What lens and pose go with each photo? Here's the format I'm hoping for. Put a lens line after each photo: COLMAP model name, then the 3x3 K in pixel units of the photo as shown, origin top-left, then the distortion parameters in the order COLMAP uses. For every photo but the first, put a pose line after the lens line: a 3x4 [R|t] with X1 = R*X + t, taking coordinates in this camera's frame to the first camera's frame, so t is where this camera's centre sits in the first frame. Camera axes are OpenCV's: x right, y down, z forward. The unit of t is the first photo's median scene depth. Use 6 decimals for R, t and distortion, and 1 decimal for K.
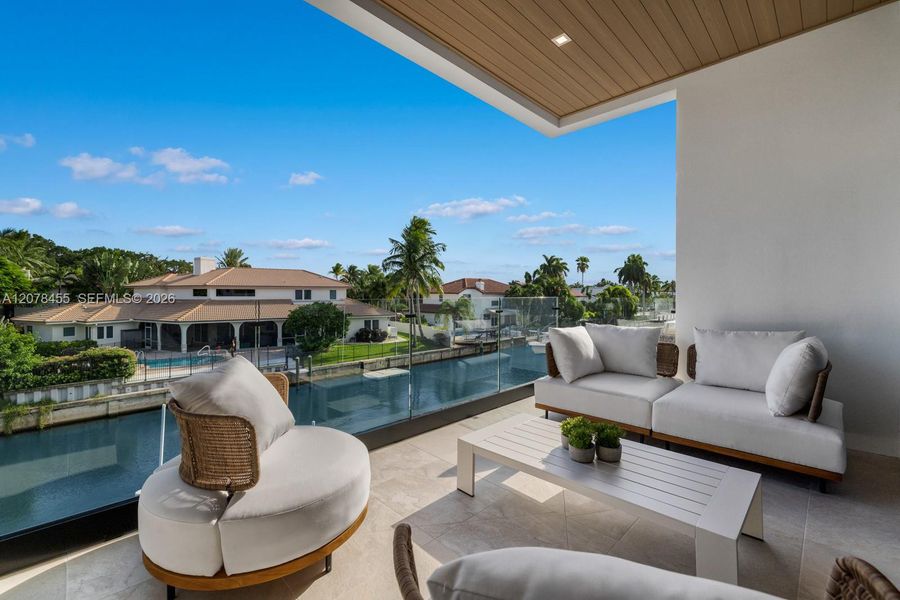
lens RADIAL K [[380.9, 0, 449.6], [0, 380.9, 293.7], [0, 0, 1]] dist [-0.000522, 0.000075]
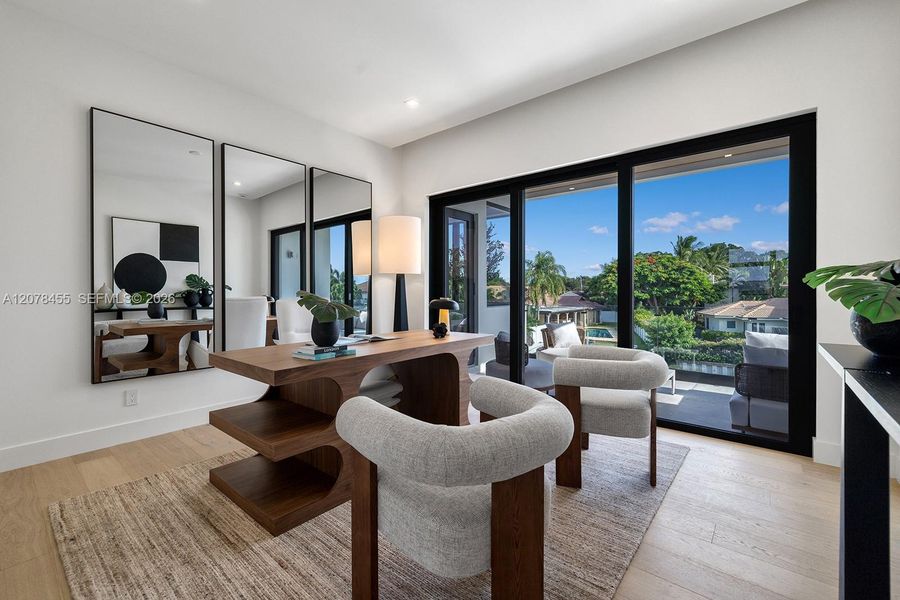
lens RADIAL K [[387.0, 0, 447.8], [0, 387.0, 293.5], [0, 0, 1]] dist [0.000833, 0.000312]
pose [[0.090341, 0.004176, -0.995902, 0.138120], [-0.000462, 0.999991, 0.004151, -0.004717], [0.995911, 0.000085, 0.090342, -0.018959]]
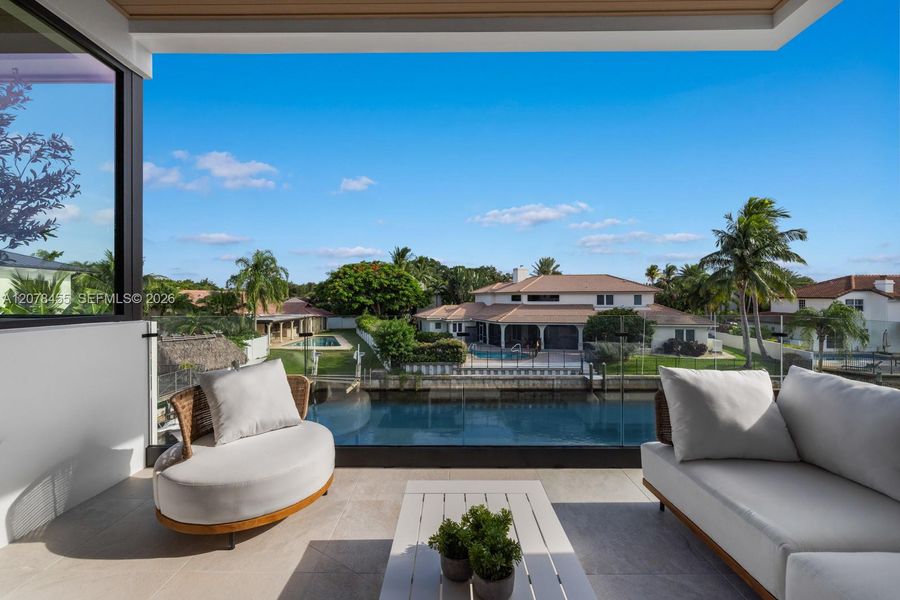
lens RADIAL K [[382.9, 0, 450.0], [0, 382.9, 300.0], [0, 0, 1]] dist [0.001014, 0.000029]
pose [[0.701630, 0.001800, -0.712539, 0.041352], [0.001853, 0.999989, 0.004351, -0.002312], [0.712539, -0.004374, 0.701619, 0.026145]]
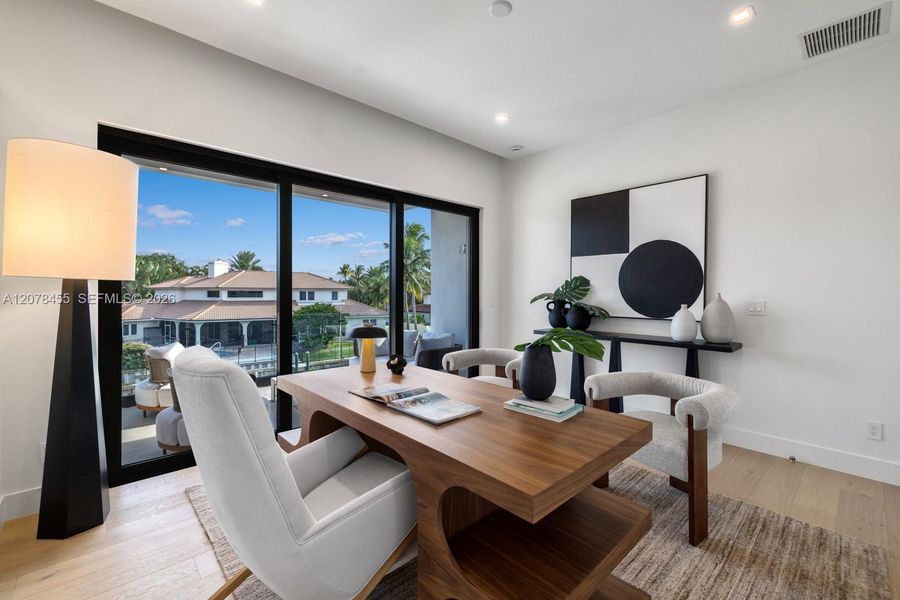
lens RADIAL K [[382.8, 0, 447.4], [0, 382.8, 294.5], [0, 0, 1]] dist [0.005061, 0.000406]
pose [[0.998949, 0.002623, -0.045770, 0.069973], [-0.002384, 0.999983, 0.005276, -0.008720], [0.045783, -0.005161, 0.998938, -0.075339]]
